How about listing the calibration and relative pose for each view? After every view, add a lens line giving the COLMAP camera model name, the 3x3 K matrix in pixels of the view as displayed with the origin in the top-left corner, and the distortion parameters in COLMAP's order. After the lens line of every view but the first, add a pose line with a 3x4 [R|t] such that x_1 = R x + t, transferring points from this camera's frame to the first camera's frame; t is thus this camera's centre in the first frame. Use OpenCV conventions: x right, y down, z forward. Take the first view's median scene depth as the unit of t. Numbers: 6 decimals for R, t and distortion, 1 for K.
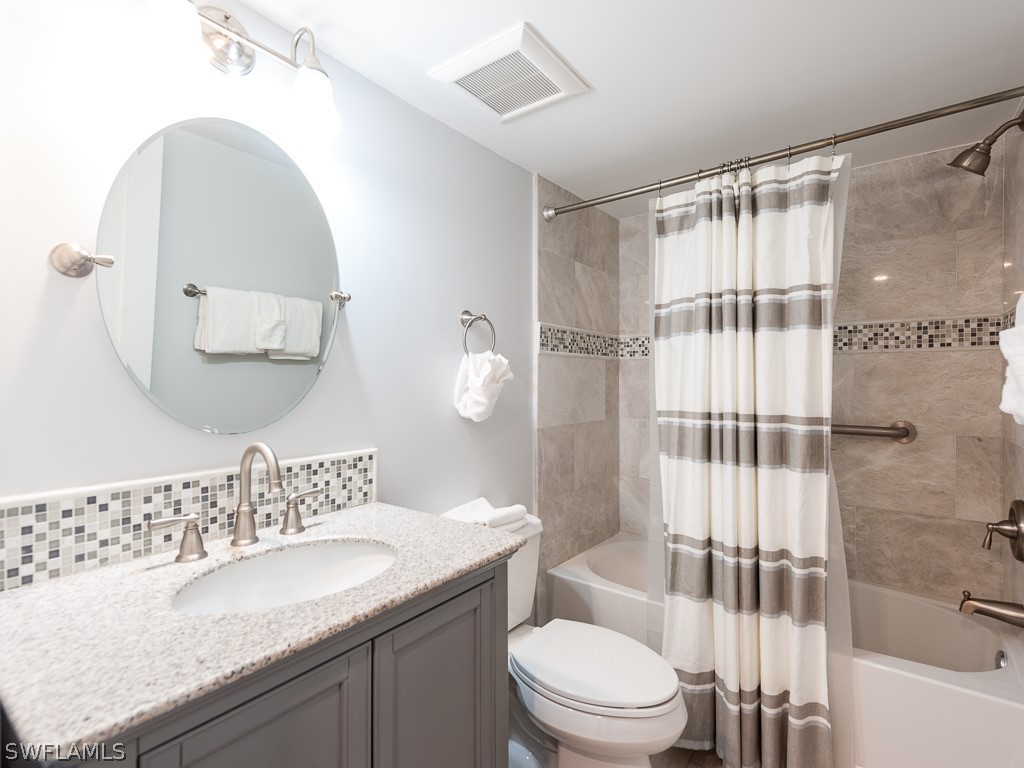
lens RADIAL K [[486.9, 0, 509.4], [0, 486.9, 383.5], [0, 0, 1]] dist [0.017208, -0.000187]
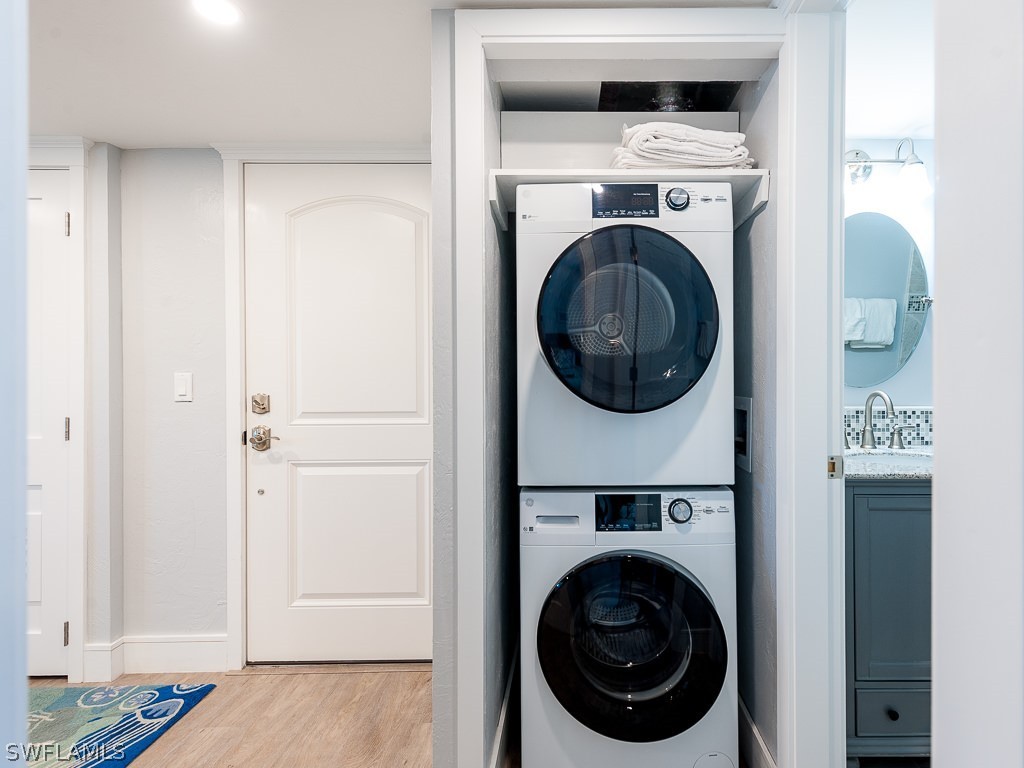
lens RADIAL K [[549.0, 0, 513.1], [0, 549.0, 383.2], [0, 0, 1]] dist [0.002664, 0.000382]
pose [[0.604992, 0.001250, -0.796231, 0.225870], [-0.003073, 0.999995, -0.000765, 0.081063], [0.796226, 0.002909, 0.604992, -1.041834]]
